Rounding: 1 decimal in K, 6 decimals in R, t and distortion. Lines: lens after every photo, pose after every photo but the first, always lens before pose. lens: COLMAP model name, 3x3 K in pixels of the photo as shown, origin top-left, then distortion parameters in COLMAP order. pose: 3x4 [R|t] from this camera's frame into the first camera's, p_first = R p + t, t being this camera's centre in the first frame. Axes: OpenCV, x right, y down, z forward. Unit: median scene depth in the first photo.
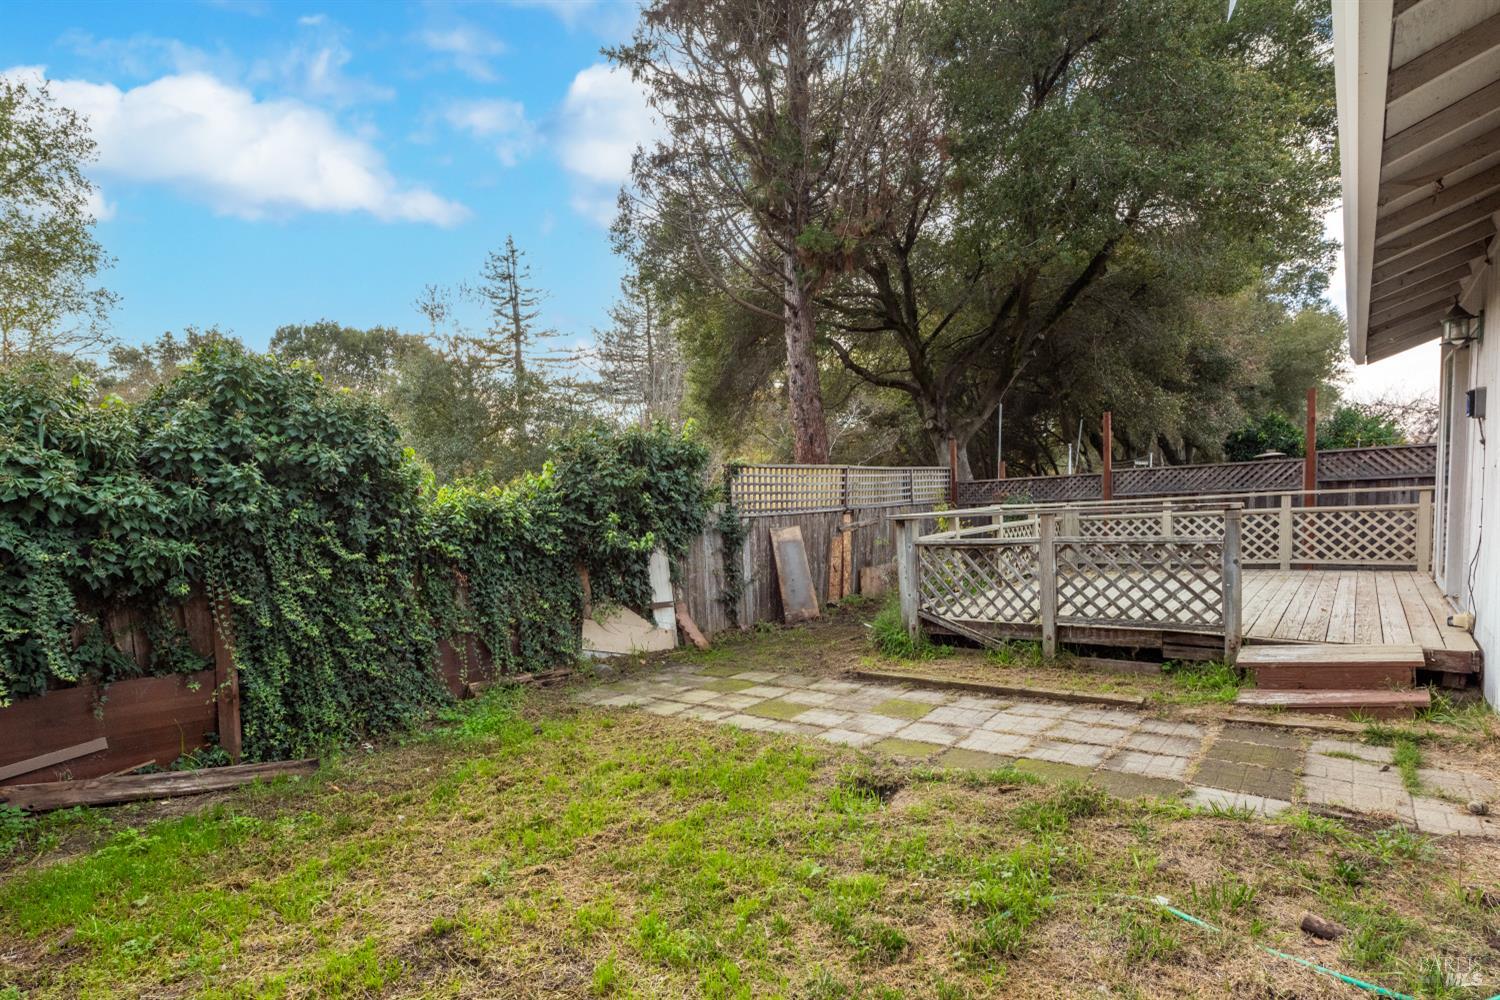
lens RADIAL K [[706.0, 0, 772.9], [0, 706.0, 553.4], [0, 0, 1]] dist [0.007952, 0.000342]
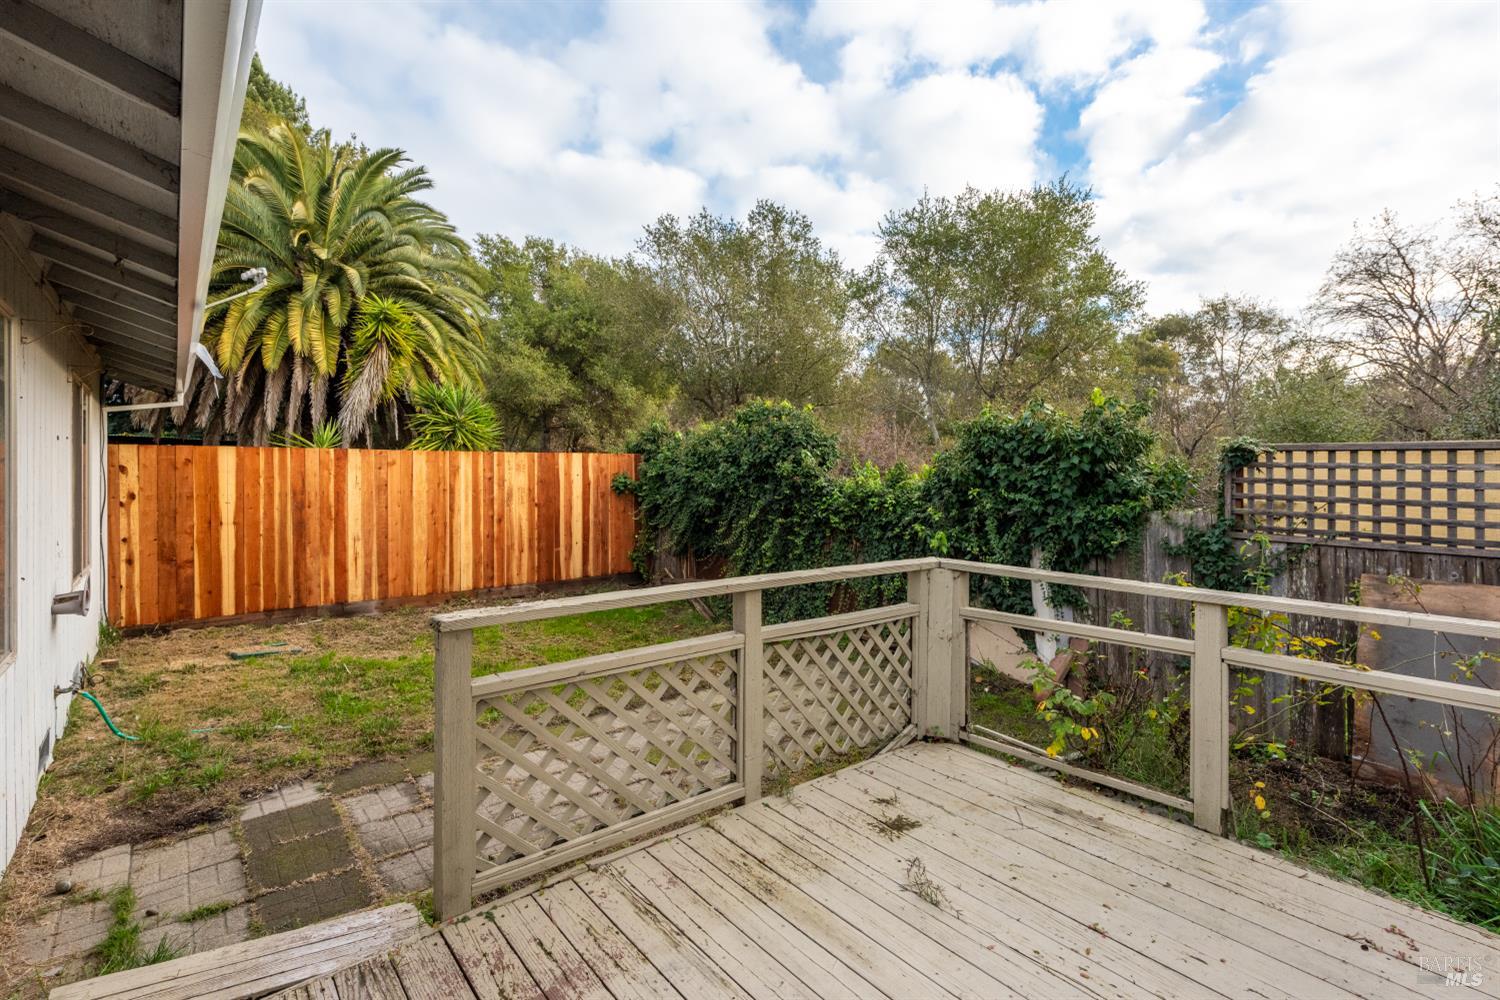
lens RADIAL K [[704.2, 0, 739.7], [0, 704.2, 472.4], [0, 0, 1]] dist [0.014034, -0.002931]
pose [[-0.213128, 0.054337, -0.975512, 0.547506], [-0.061498, 0.995726, 0.068899, -0.109435], [0.975087, 0.074676, -0.208876, 0.659894]]
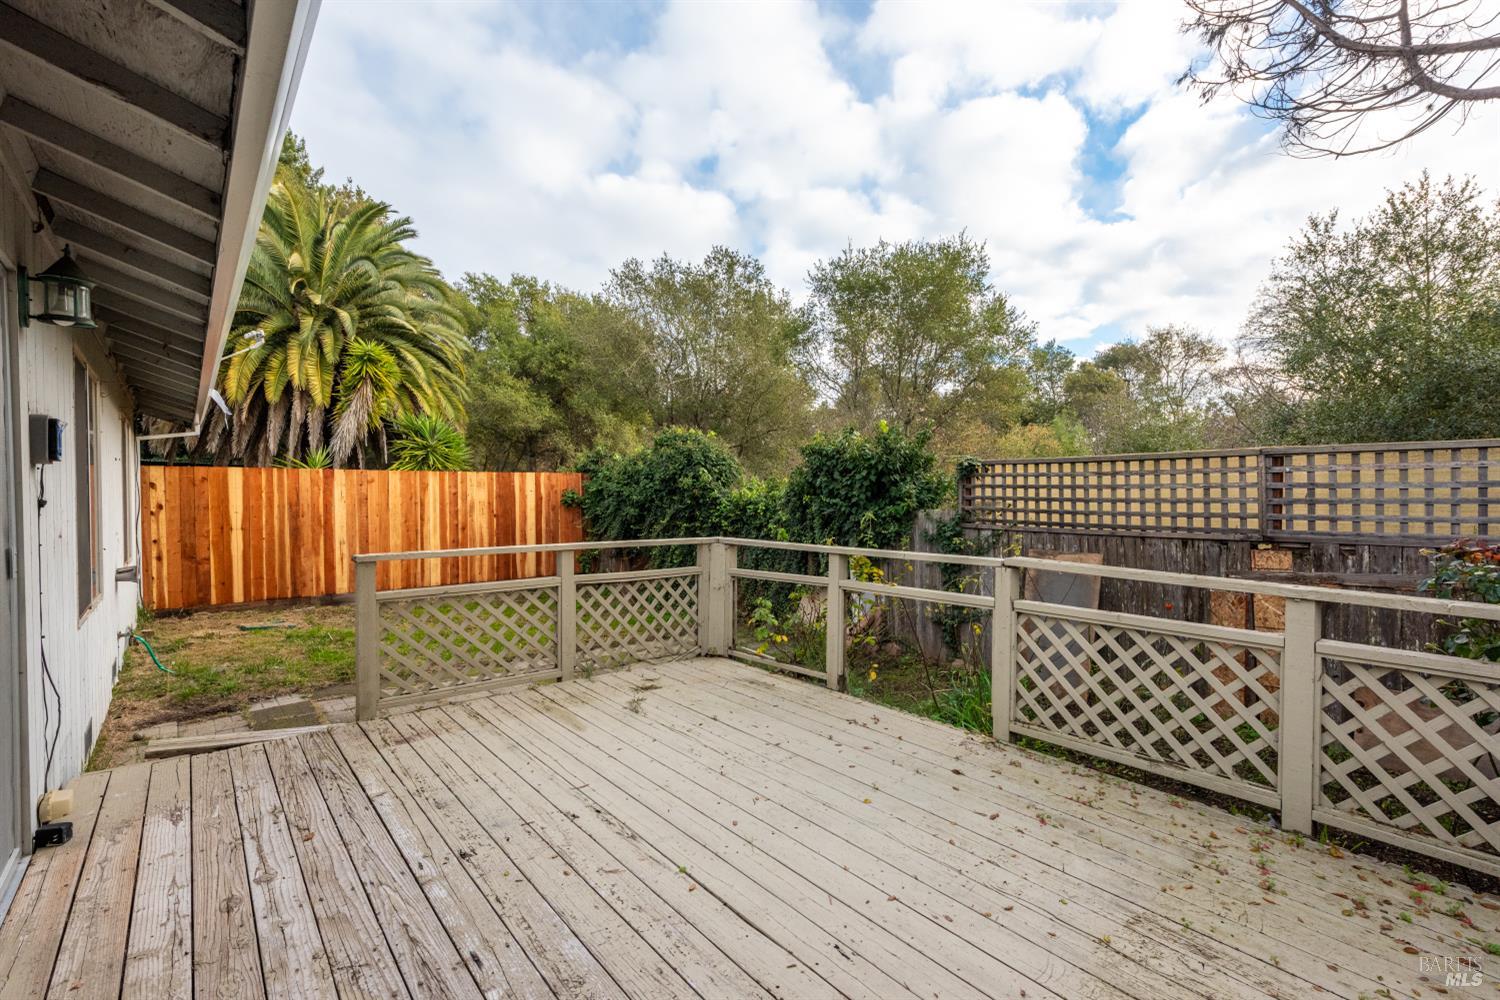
lens RADIAL K [[704.2, 0, 759.0], [0, 704.2, 504.9], [0, 0, 1]] dist [0.014034, -0.002931]
pose [[-0.202588, 0.067624, -0.976926, 0.717924], [-0.056726, 0.995127, 0.080648, -0.117595], [0.977620, 0.071756, -0.197765, 0.848439]]
